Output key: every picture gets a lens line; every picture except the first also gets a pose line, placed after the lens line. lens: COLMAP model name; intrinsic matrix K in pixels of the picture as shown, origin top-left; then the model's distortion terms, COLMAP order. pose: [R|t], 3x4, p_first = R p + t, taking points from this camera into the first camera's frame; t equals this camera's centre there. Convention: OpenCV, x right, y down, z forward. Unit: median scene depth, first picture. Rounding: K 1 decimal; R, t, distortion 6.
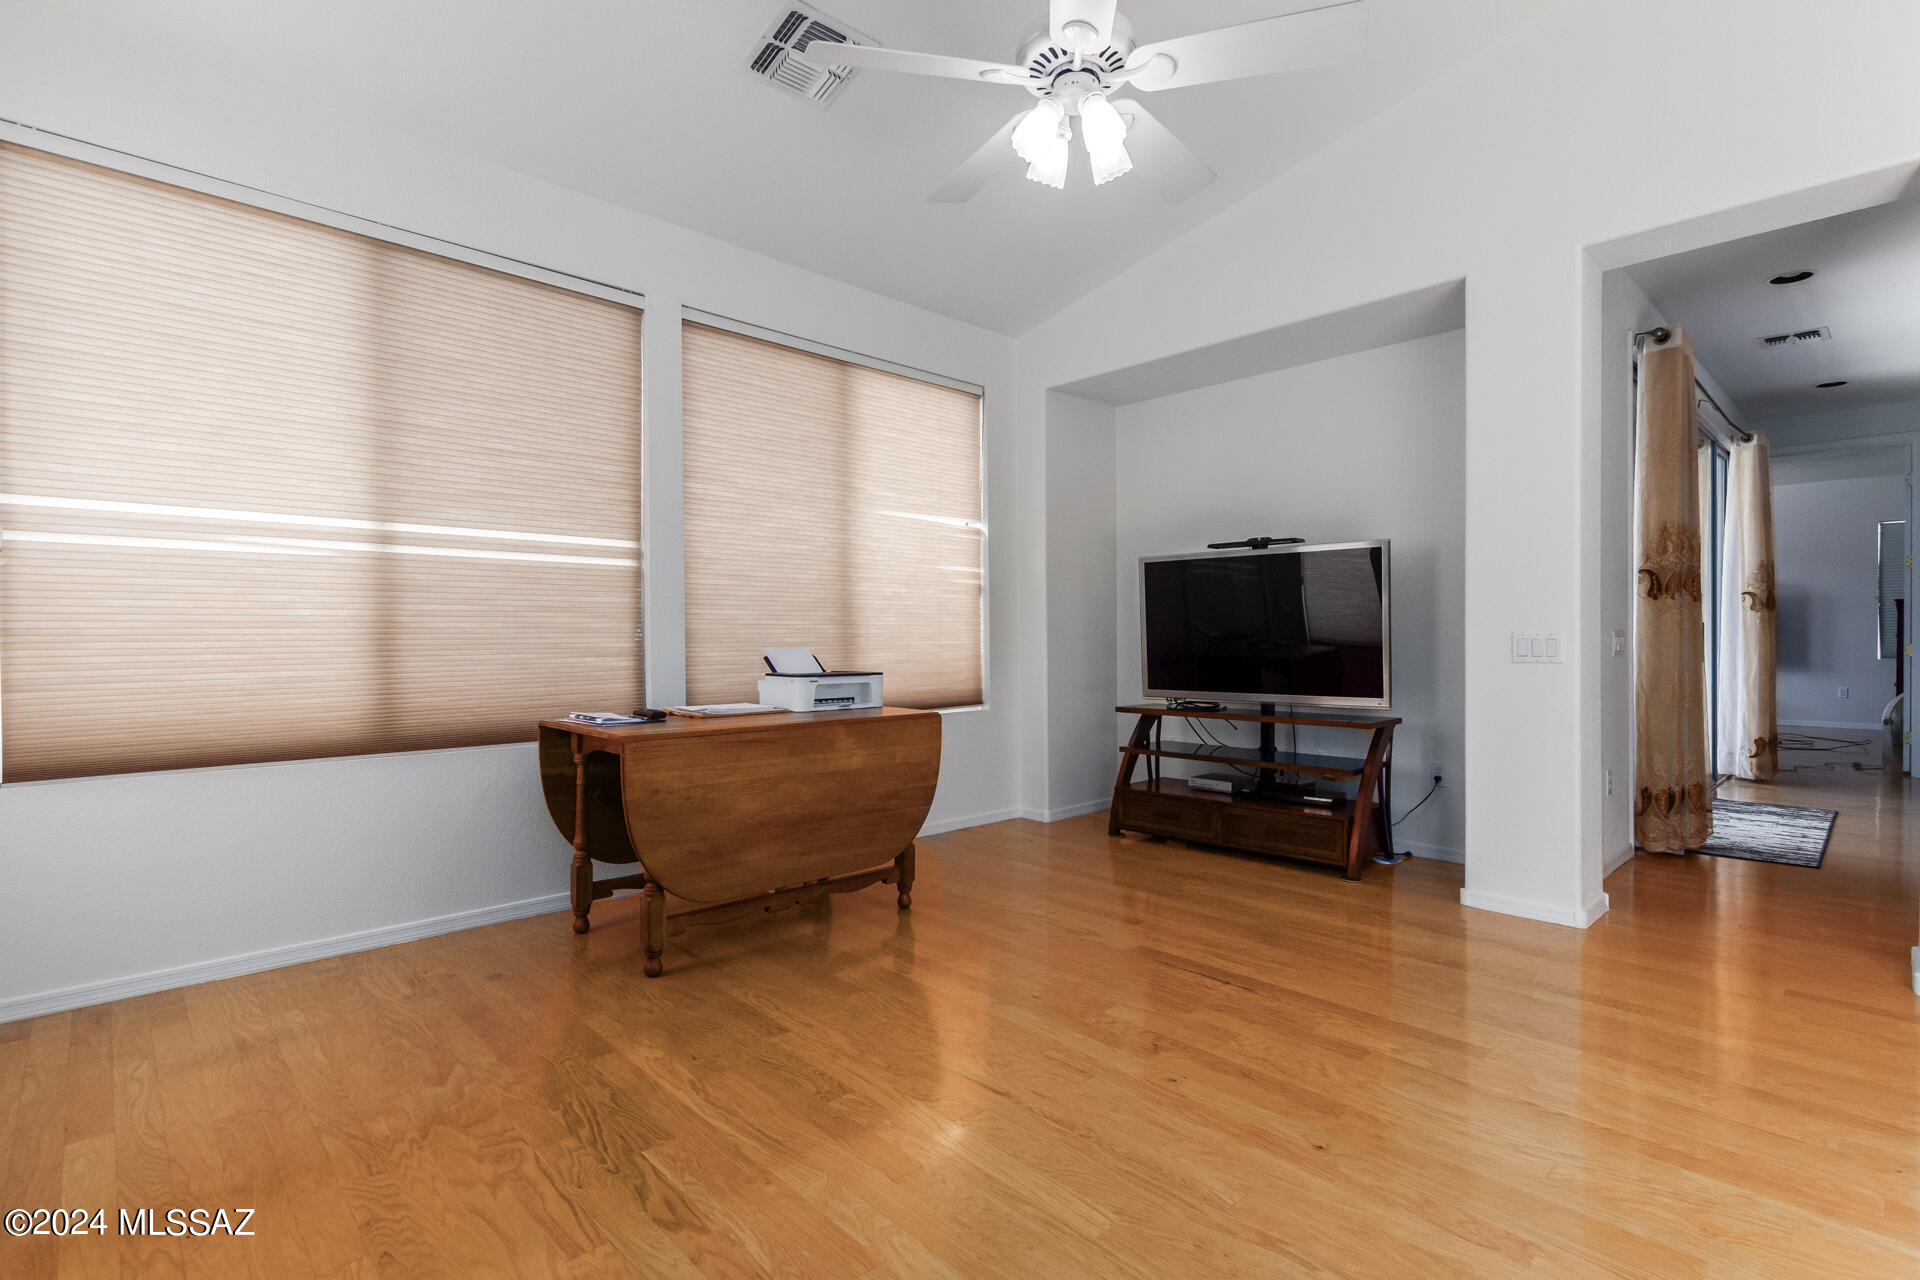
lens RADIAL K [[885.6, 0, 991.1], [0, 885.6, 640.1], [0, 0, 1]] dist [0.011014, 0.000117]
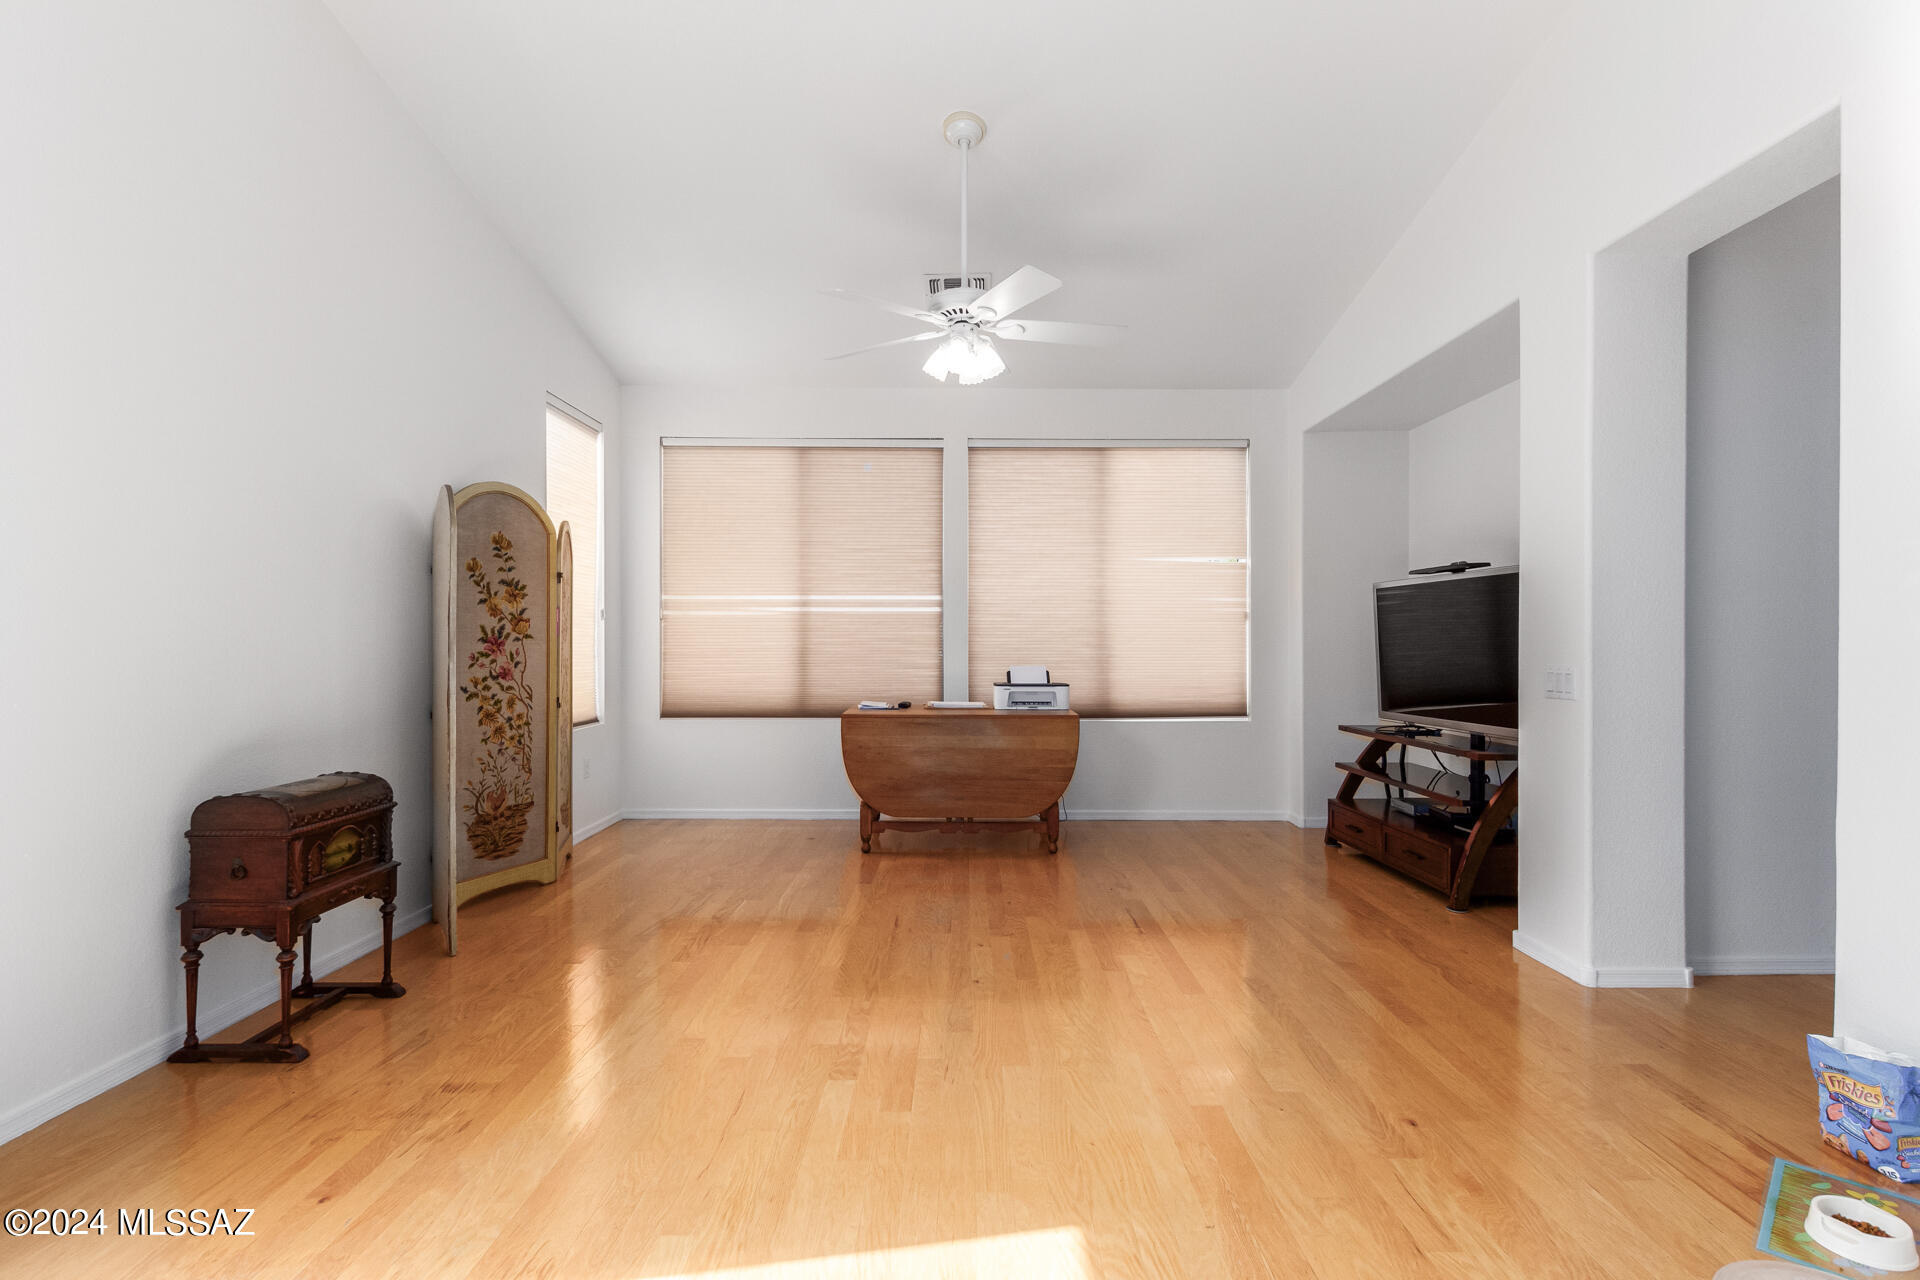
lens RADIAL K [[885.6, 0, 991.1], [0, 885.6, 640.1], [0, 0, 1]] dist [0.011014, 0.000117]
pose [[0.739195, 0.002592, -0.673487, 0.722697], [-0.005869, 0.999979, -0.002593, -0.028967], [0.673466, 0.005869, 0.739194, -0.097458]]
